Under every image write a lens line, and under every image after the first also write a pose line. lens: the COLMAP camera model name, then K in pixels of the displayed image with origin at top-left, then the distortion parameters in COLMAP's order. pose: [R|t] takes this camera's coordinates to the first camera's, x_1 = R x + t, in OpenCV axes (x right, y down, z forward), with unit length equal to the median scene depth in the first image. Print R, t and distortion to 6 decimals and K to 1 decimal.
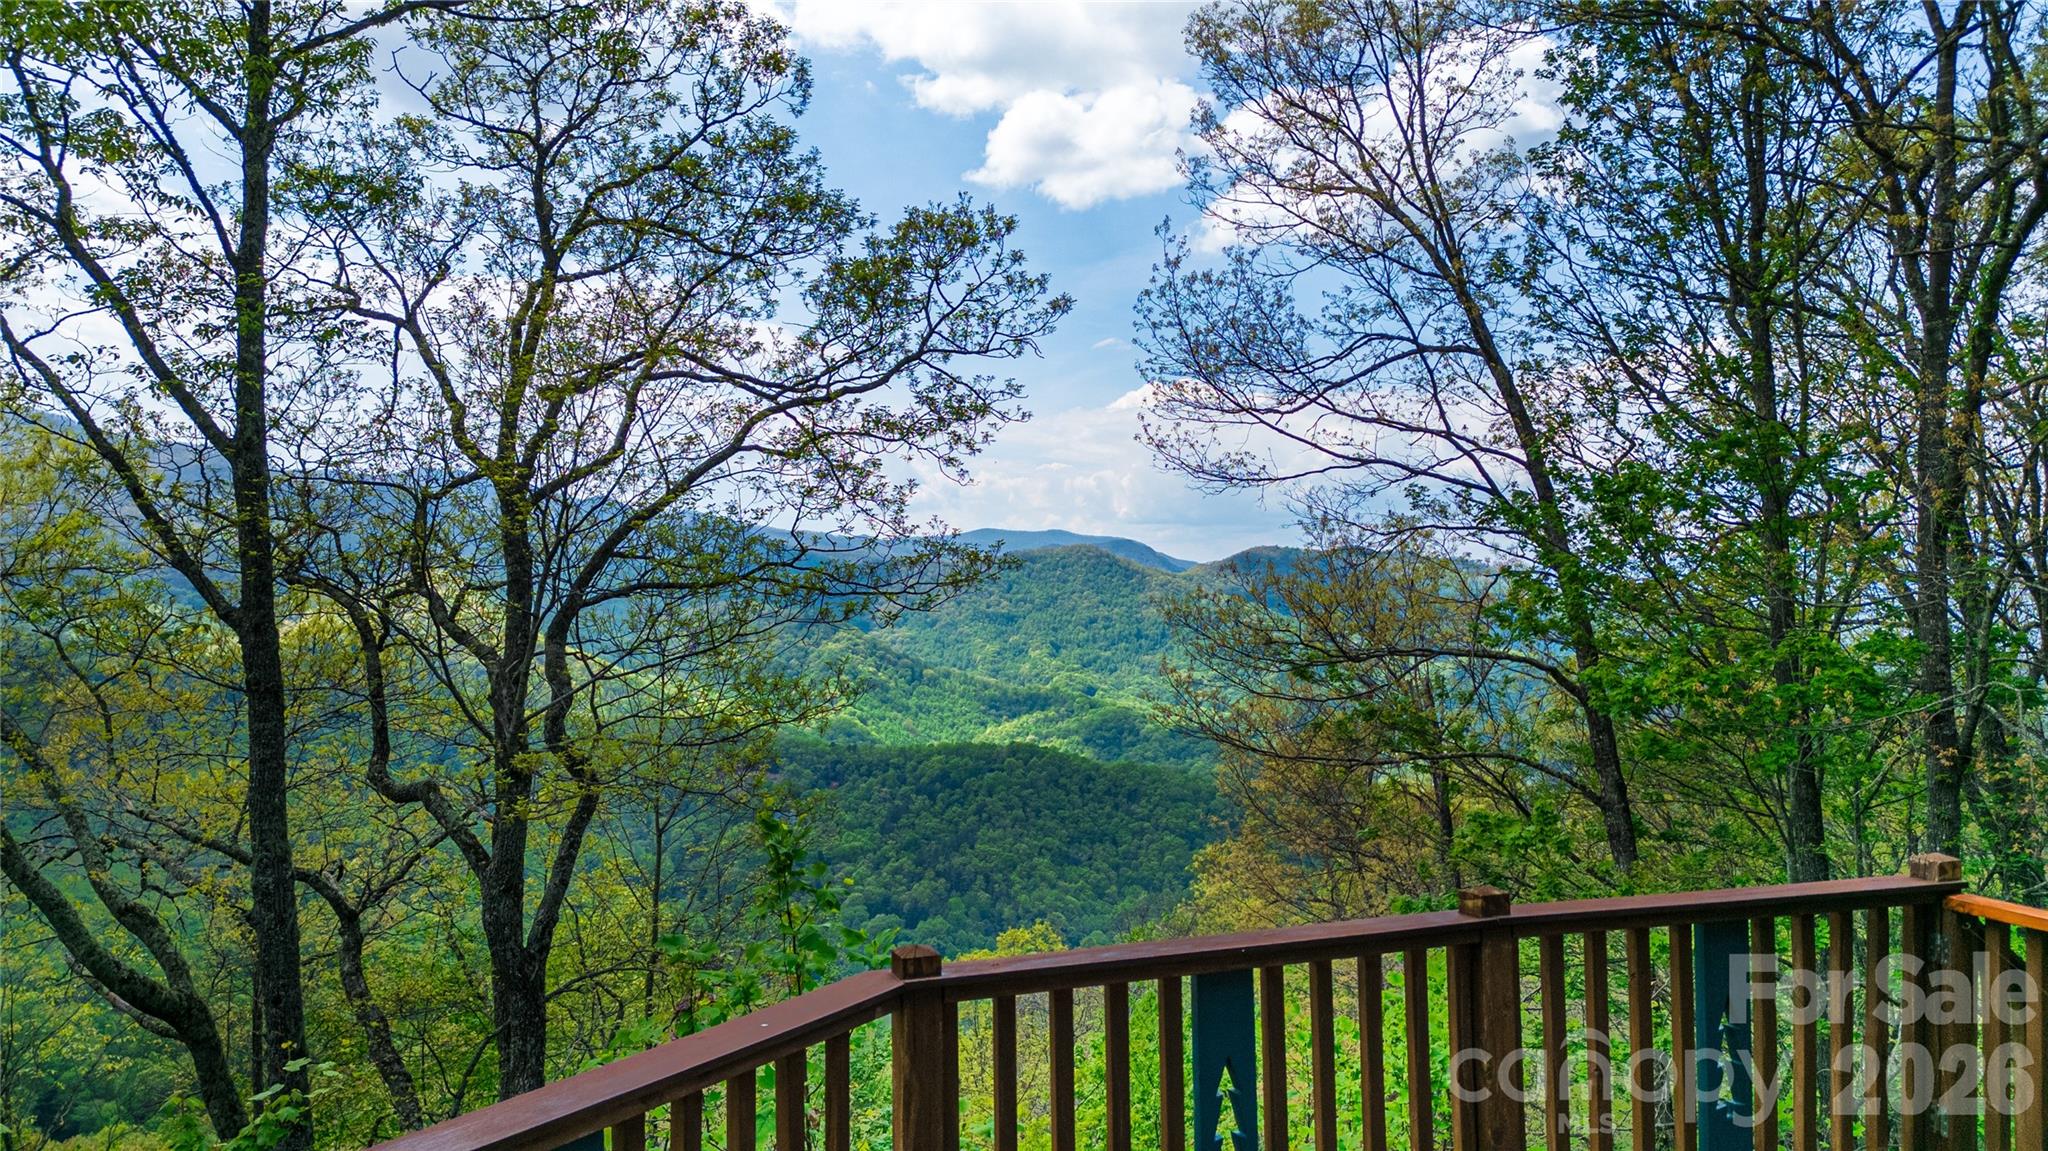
lens RADIAL K [[1443.1, 0, 1017.5], [0, 1443.1, 581.2], [0, 0, 1]] dist [0.078551, -0.074995]
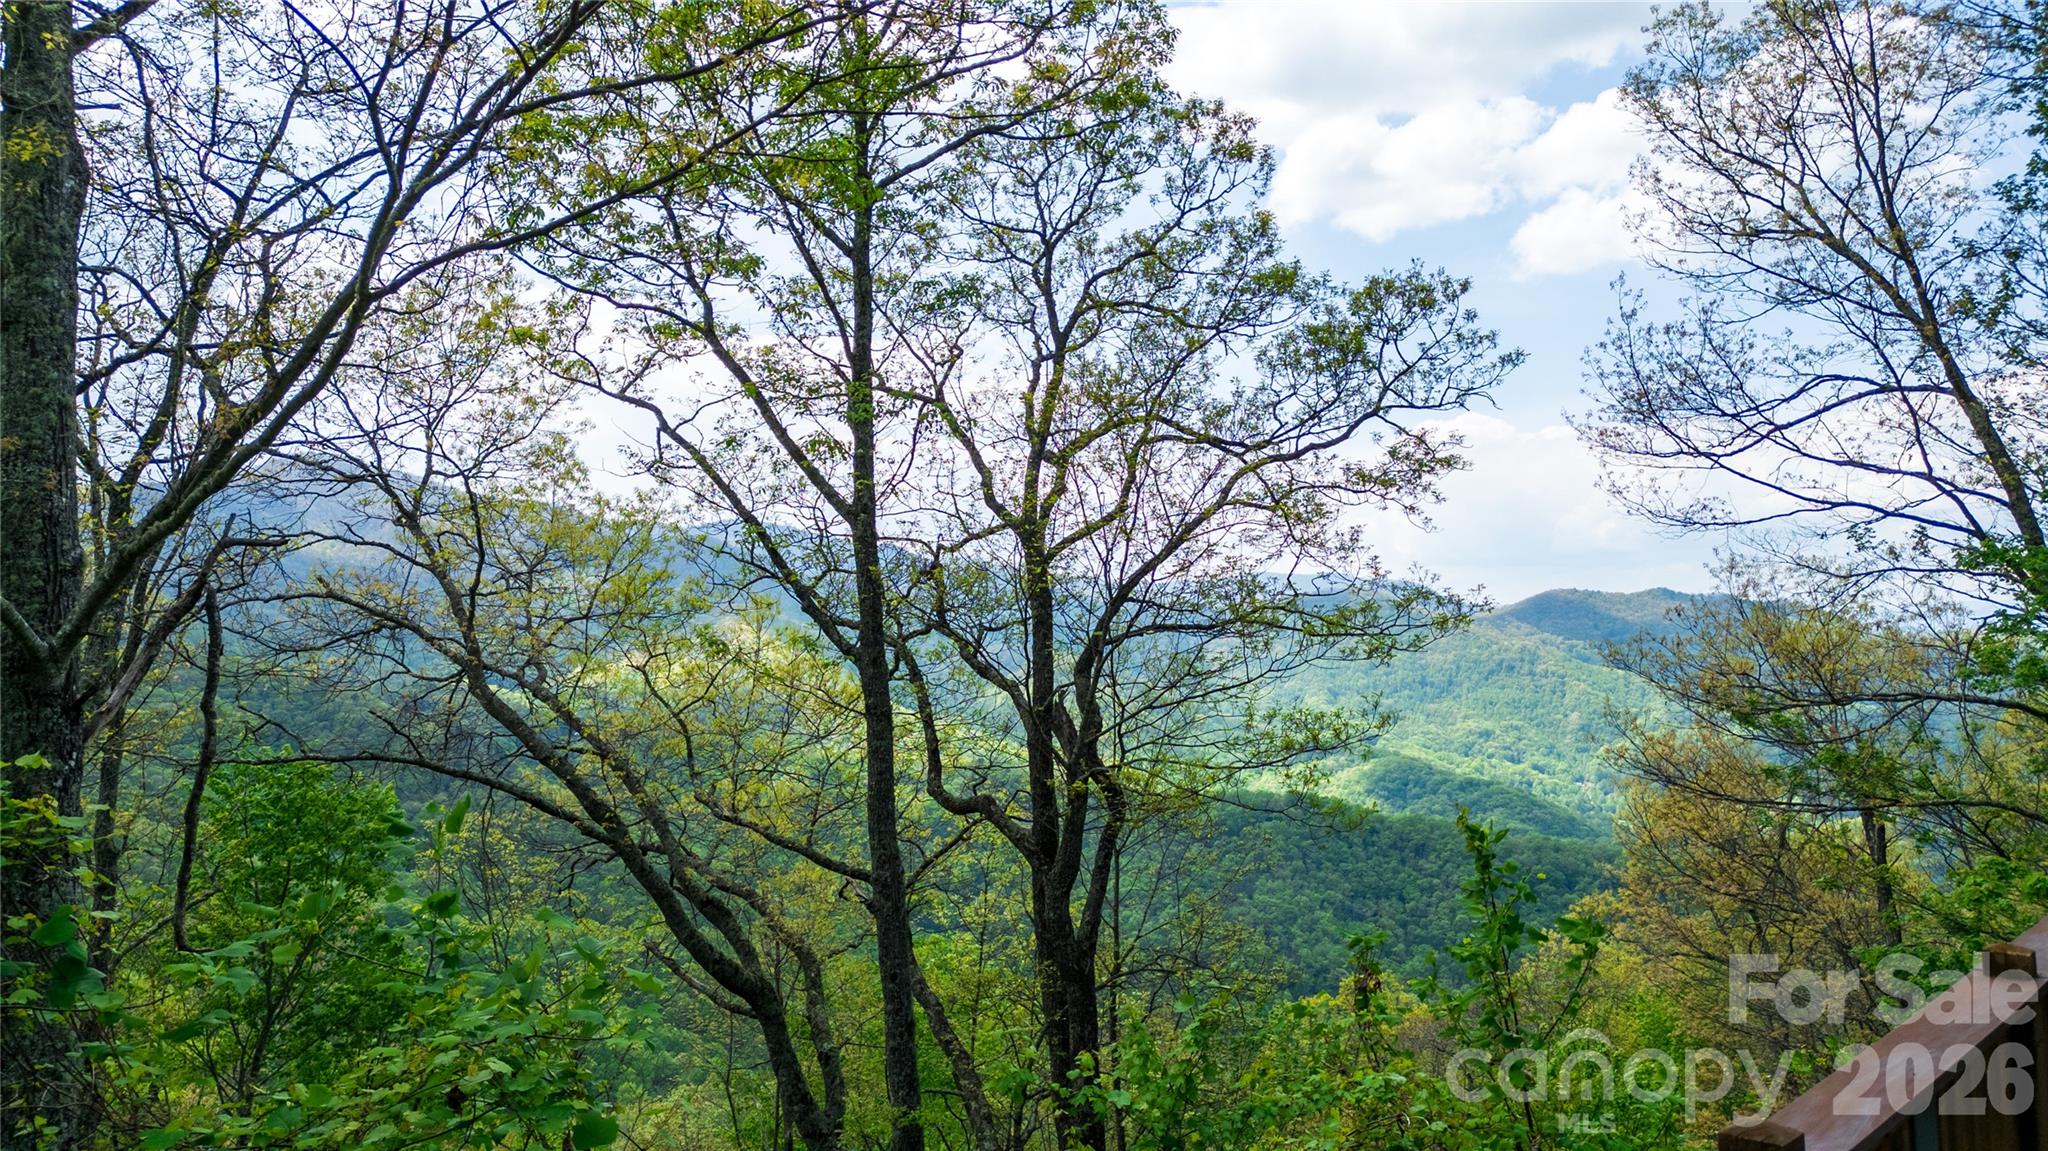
lens RADIAL K [[1443.1, 0, 1018.7], [0, 1443.1, 584.7], [0, 0, 1]] dist [0.078551, -0.074995]
pose [[0.982309, -0.004567, -0.187212, -0.124988], [-0.001097, 0.999545, -0.030140, 0.003942], [0.187265, 0.029812, 0.981857, -0.095495]]
